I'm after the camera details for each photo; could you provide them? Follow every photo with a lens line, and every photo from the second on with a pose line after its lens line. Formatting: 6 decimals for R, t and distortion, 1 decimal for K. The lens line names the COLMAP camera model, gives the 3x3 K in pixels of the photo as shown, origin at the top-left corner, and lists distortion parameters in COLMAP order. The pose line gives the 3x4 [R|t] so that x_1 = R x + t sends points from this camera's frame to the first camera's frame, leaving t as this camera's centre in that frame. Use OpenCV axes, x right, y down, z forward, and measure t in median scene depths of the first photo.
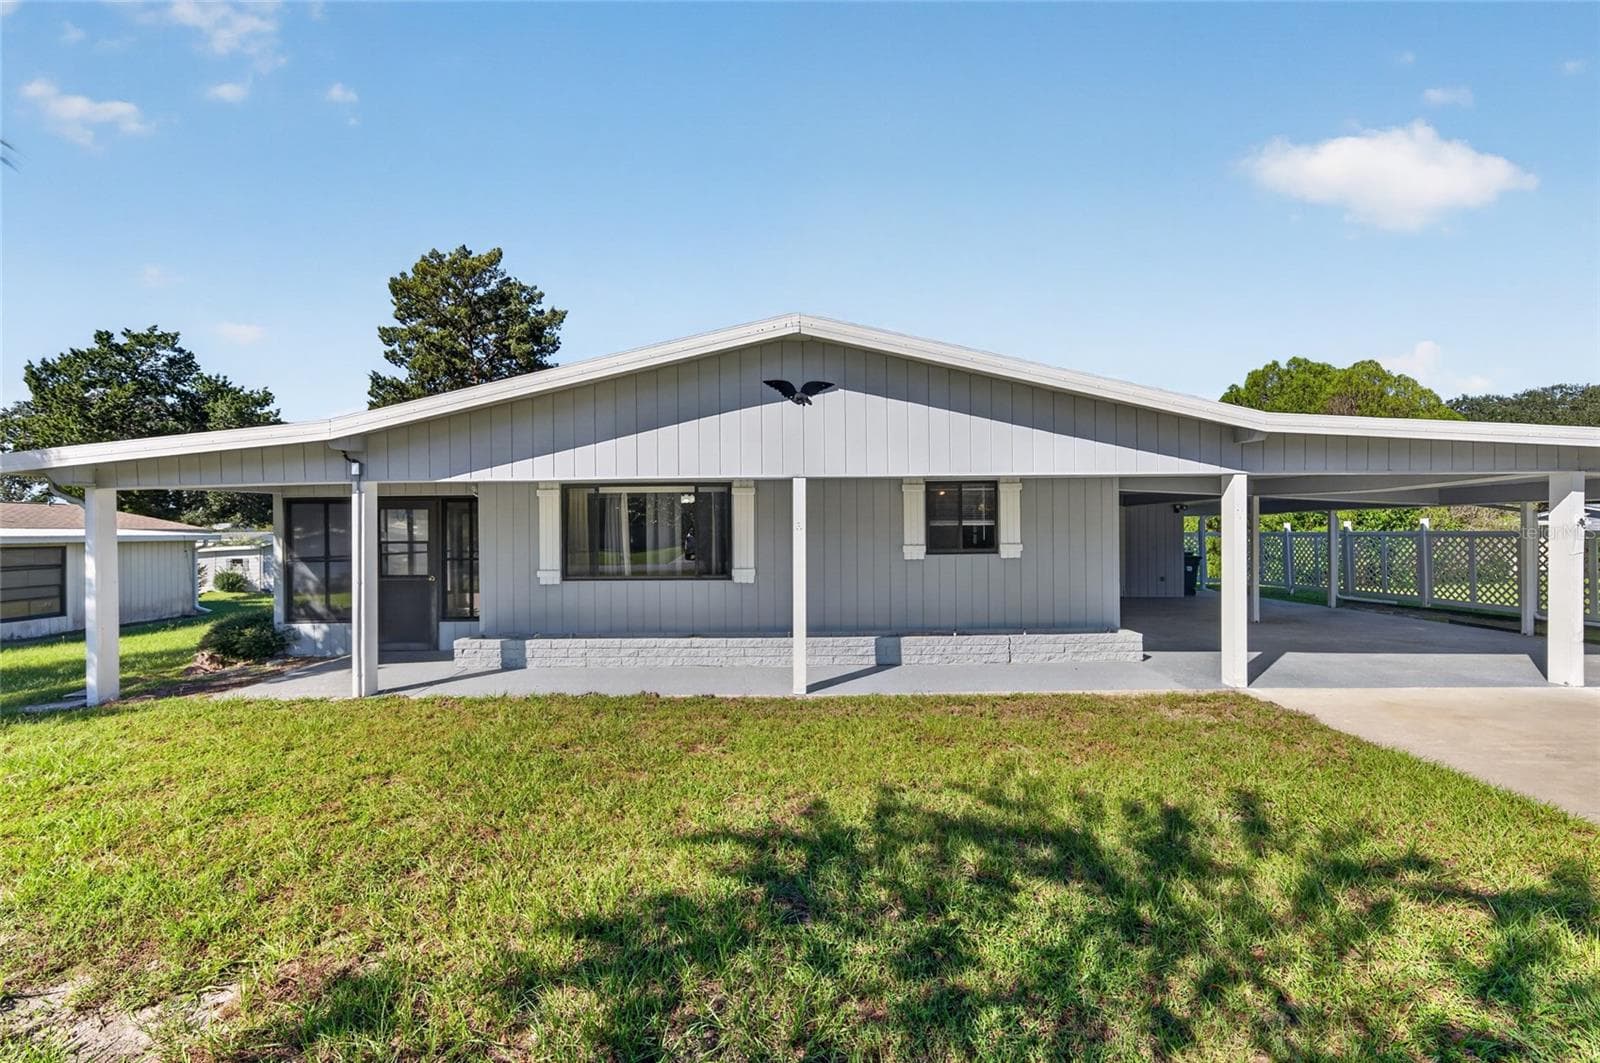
lens RADIAL K [[704.8, 0, 800.0], [0, 704.8, 531.5], [0, 0, 1]] dist [-0.012522, 0.000119]
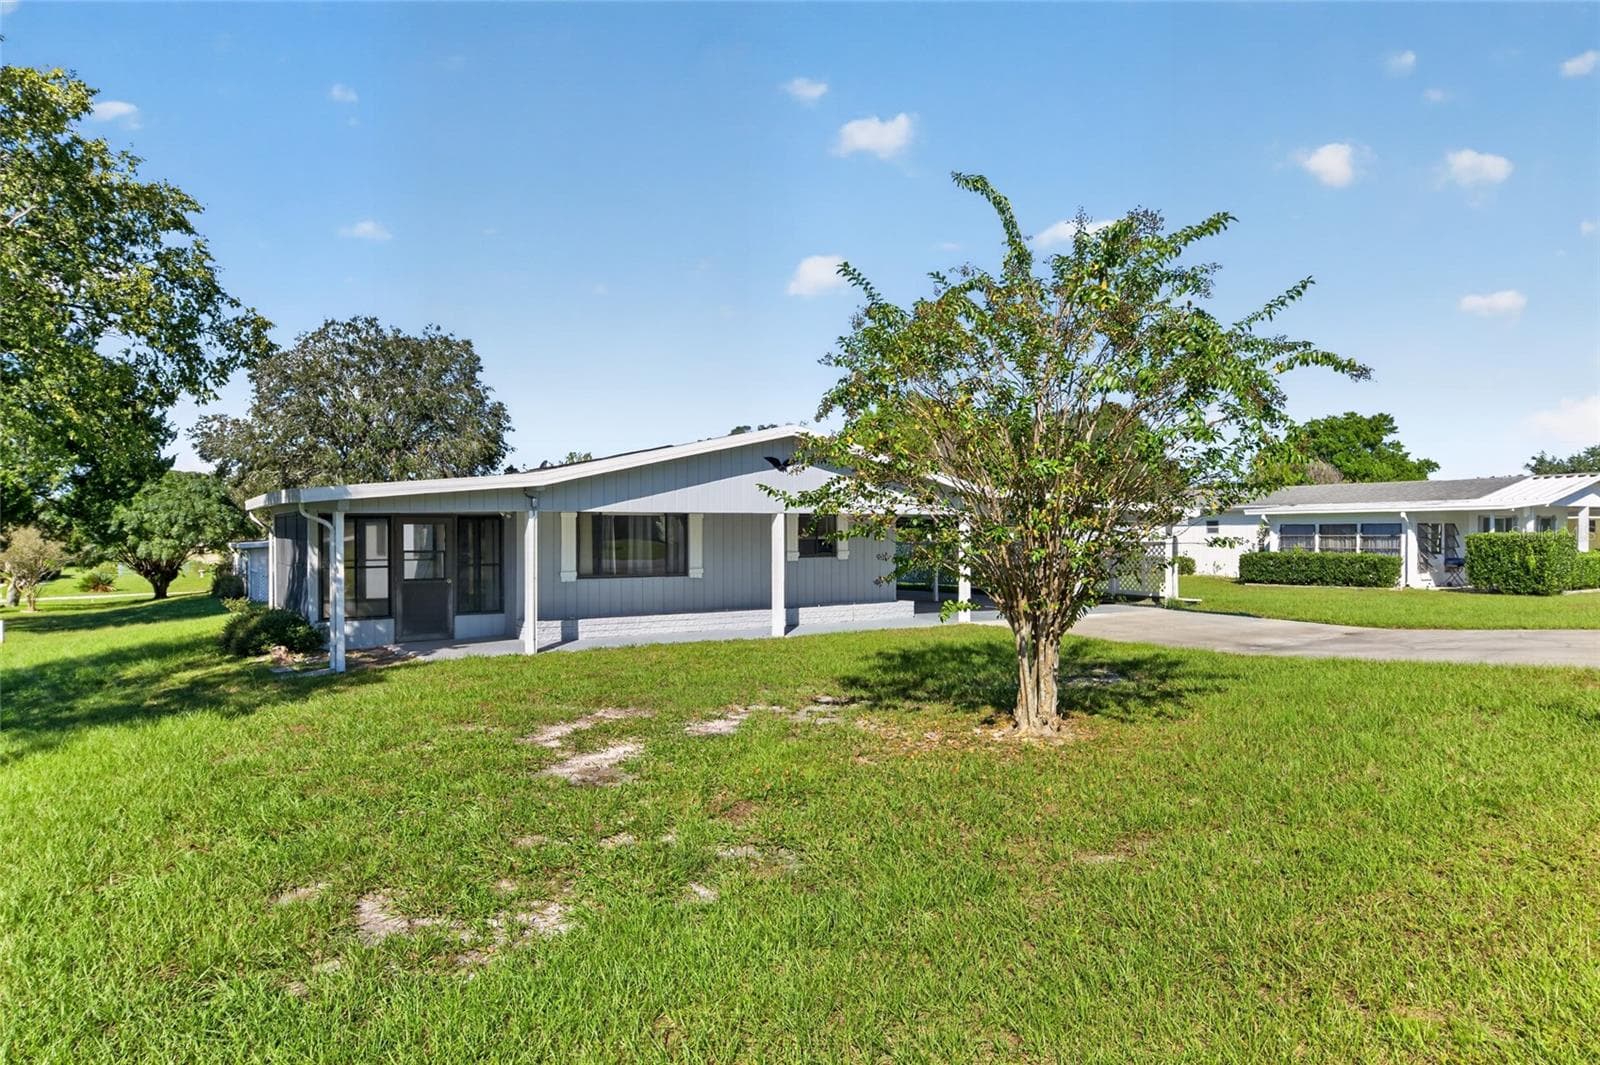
lens RADIAL K [[1046.4, 0, 800.0], [0, 1046.4, 532.5], [0, 0, 1]] dist [0.038537, -0.079801]
pose [[0.835700, 0.004986, 0.549163, -1.105702], [-0.005006, 0.999986, -0.001462, -0.019405], [-0.549163, -0.001527, 0.835714, -0.956252]]
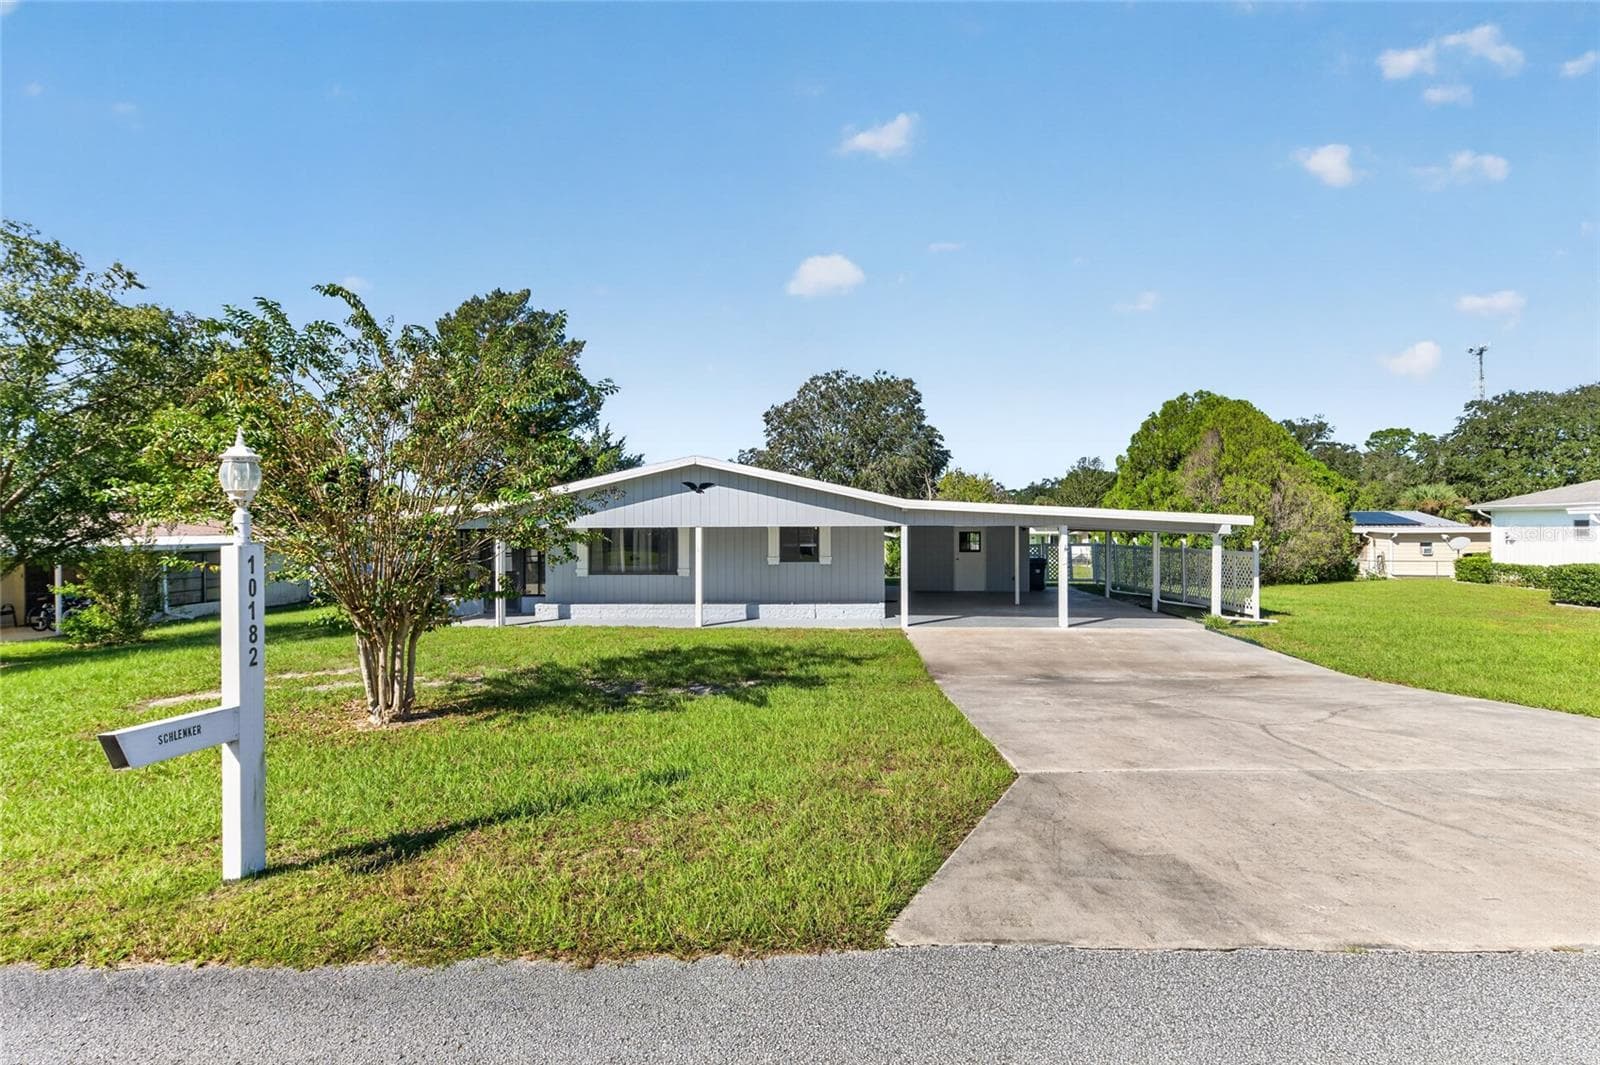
lens RADIAL K [[862.6, 0, 800.5], [0, 862.6, 528.3], [0, 0, 1]] dist [0.000550, 0.000732]
pose [[0.997569, 0.003869, -0.069579, 0.392139], [-0.003405, 0.999971, 0.006789, -0.072823], [0.069603, -0.006536, 0.997553, -1.276615]]
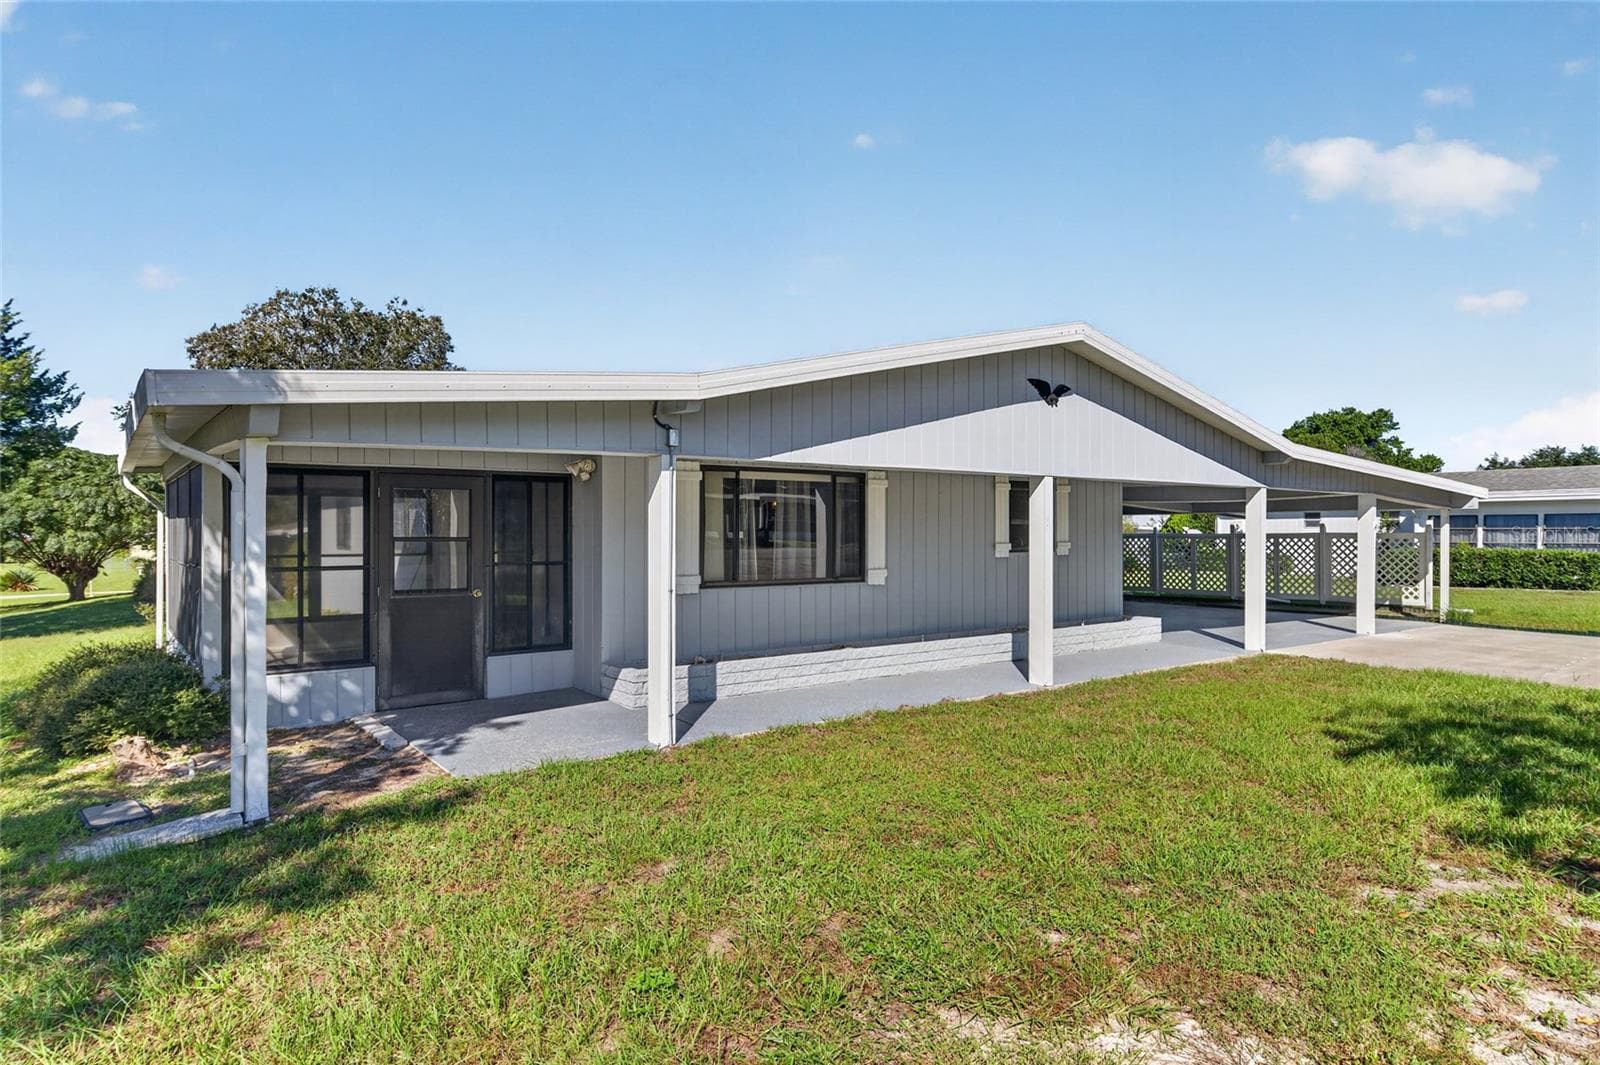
lens RADIAL K [[950.5, 0, 794.7], [0, 950.5, 526.1], [0, 0, 1]] dist [0.000249, 0.000464]
pose [[0.795433, 0.011097, 0.605939, -0.902598], [-0.007887, 0.999937, -0.007958, 0.008256], [-0.605990, 0.001551, 0.795471, 0.096759]]
